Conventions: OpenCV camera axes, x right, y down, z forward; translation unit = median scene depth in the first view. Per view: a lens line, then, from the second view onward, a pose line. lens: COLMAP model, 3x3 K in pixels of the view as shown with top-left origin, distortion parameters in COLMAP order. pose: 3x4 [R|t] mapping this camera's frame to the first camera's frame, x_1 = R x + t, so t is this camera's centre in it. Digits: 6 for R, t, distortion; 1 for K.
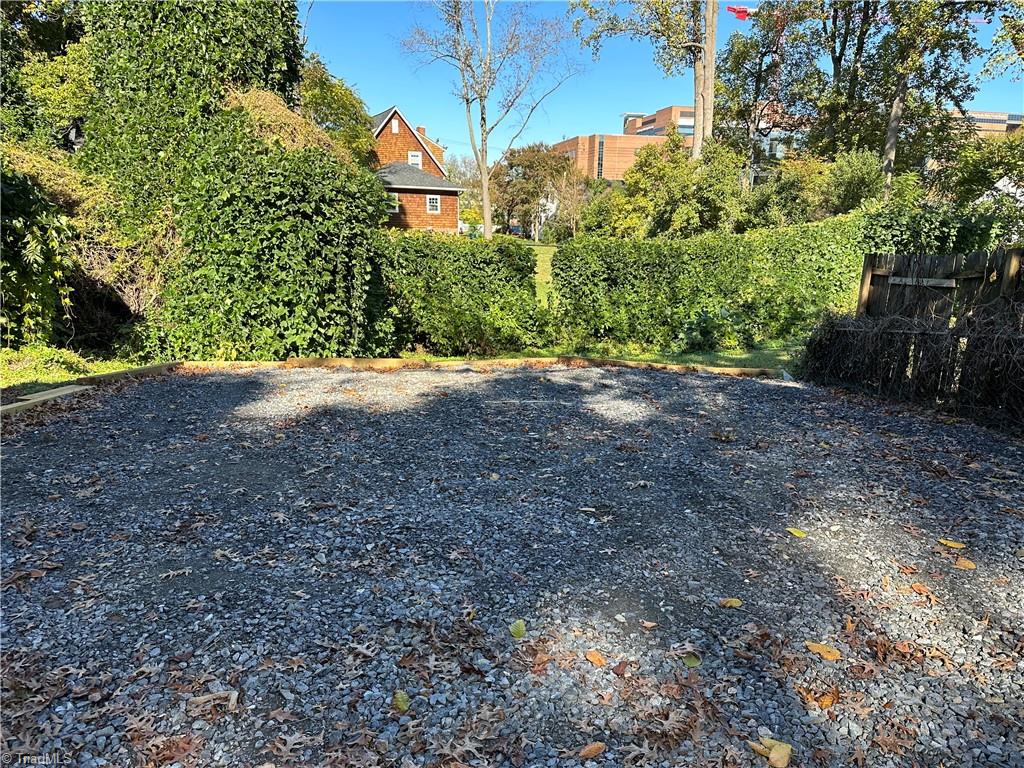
lens RADIAL K [[717.1, 0, 516.7], [0, 717.1, 385.9], [0, 0, 1]] dist [0.081821, -0.082406]
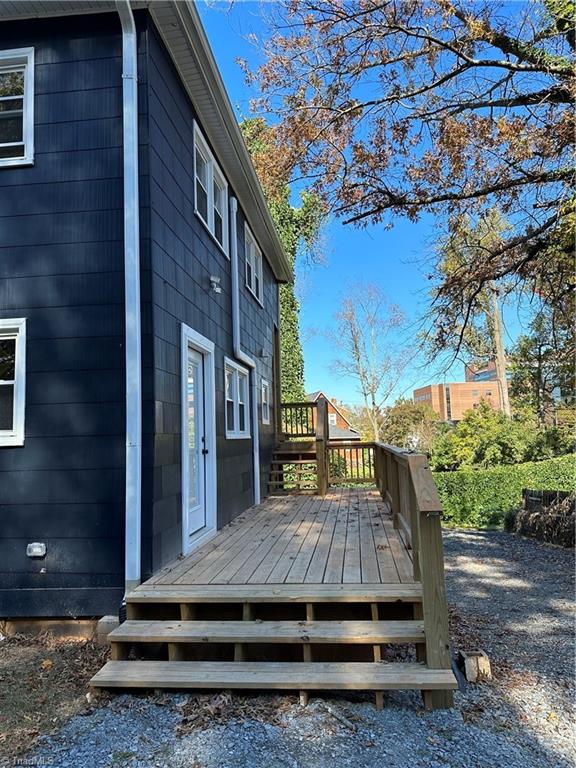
lens RADIAL K [[537.8, 0, 288.0], [0, 537.8, 384.0], [0, 0, 1]] dist [0.081821, -0.082406]
pose [[0.981368, -0.066019, -0.180439, -0.008168], [0.004682, 0.947054, -0.321039, 0.027555], [0.192080, 0.314213, 0.929718, -0.311759]]
